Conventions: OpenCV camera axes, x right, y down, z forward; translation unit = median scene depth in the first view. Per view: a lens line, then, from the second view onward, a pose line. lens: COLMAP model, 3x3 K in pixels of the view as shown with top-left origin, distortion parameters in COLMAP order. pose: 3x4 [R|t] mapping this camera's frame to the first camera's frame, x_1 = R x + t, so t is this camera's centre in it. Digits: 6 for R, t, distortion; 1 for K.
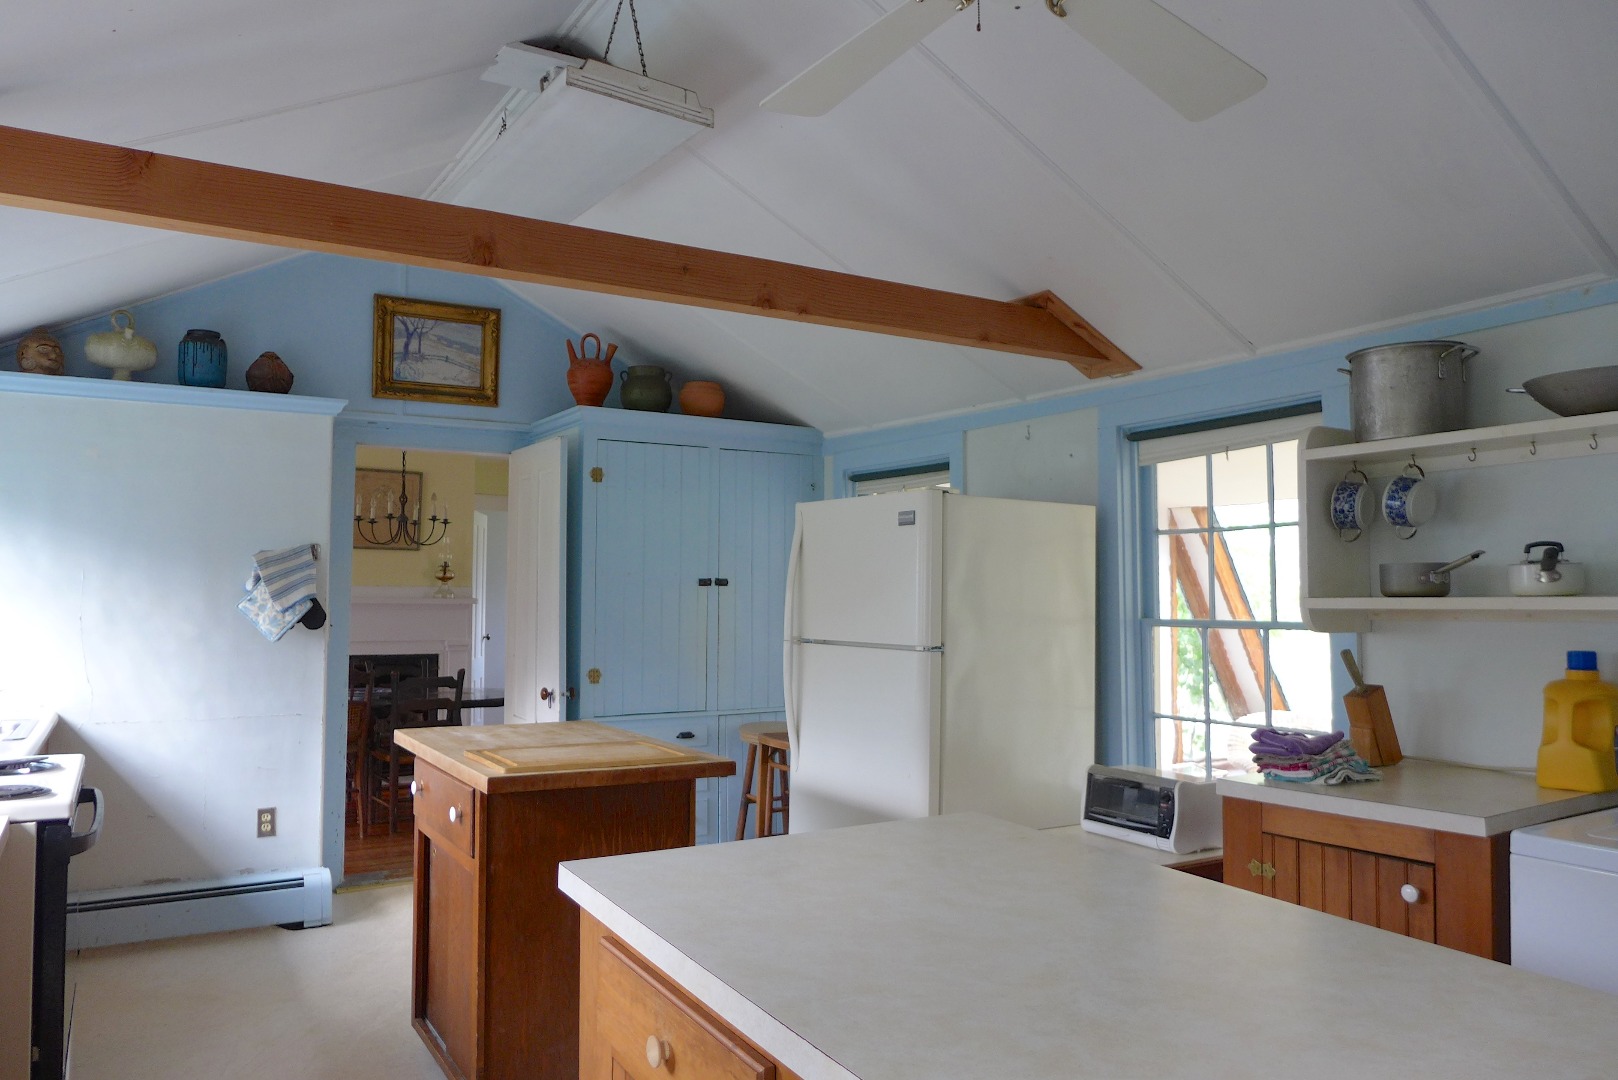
lens RADIAL K [[1123.8, 0, 807.3], [0, 1123.8, 531.7], [0, 0, 1]] dist [-0.041153, 0.009557]
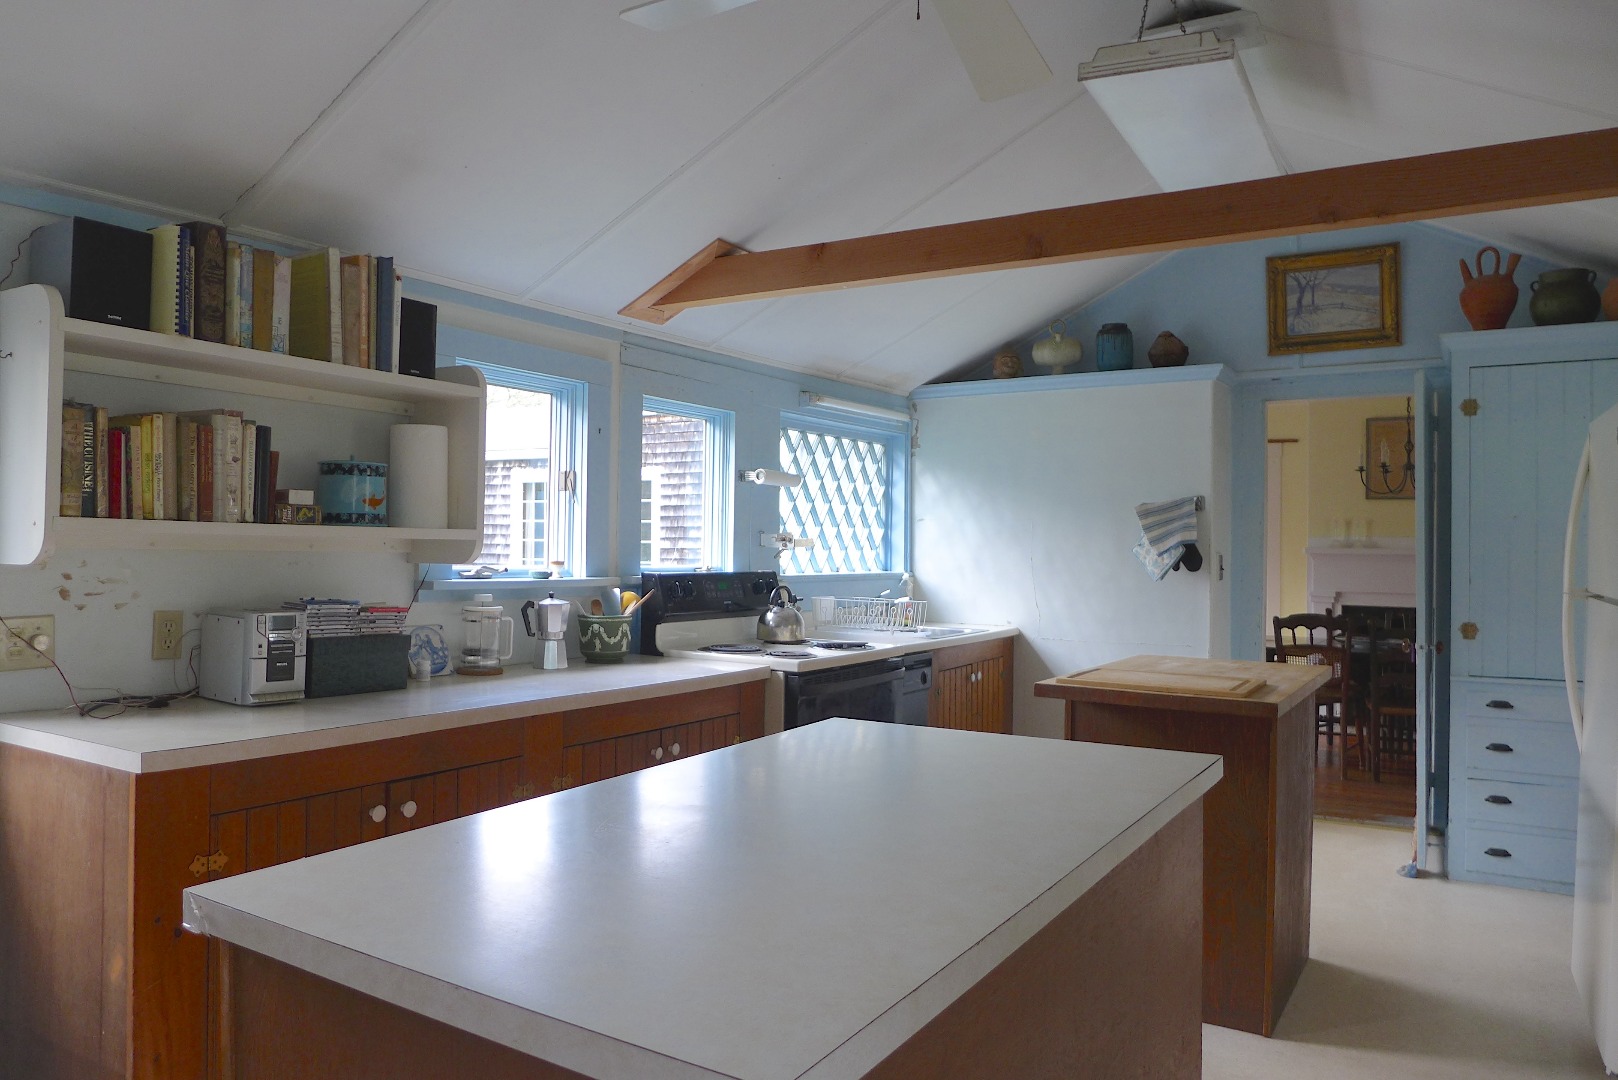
lens RADIAL K [[1123.8, 0, 807.3], [0, 1123.8, 531.7], [0, 0, 1]] dist [-0.041153, 0.009557]
pose [[0.462104, -0.008968, -0.886780, 0.342520], [0.043378, 0.998981, 0.012502, 0.014181], [0.885764, -0.044244, 0.462022, 0.114048]]
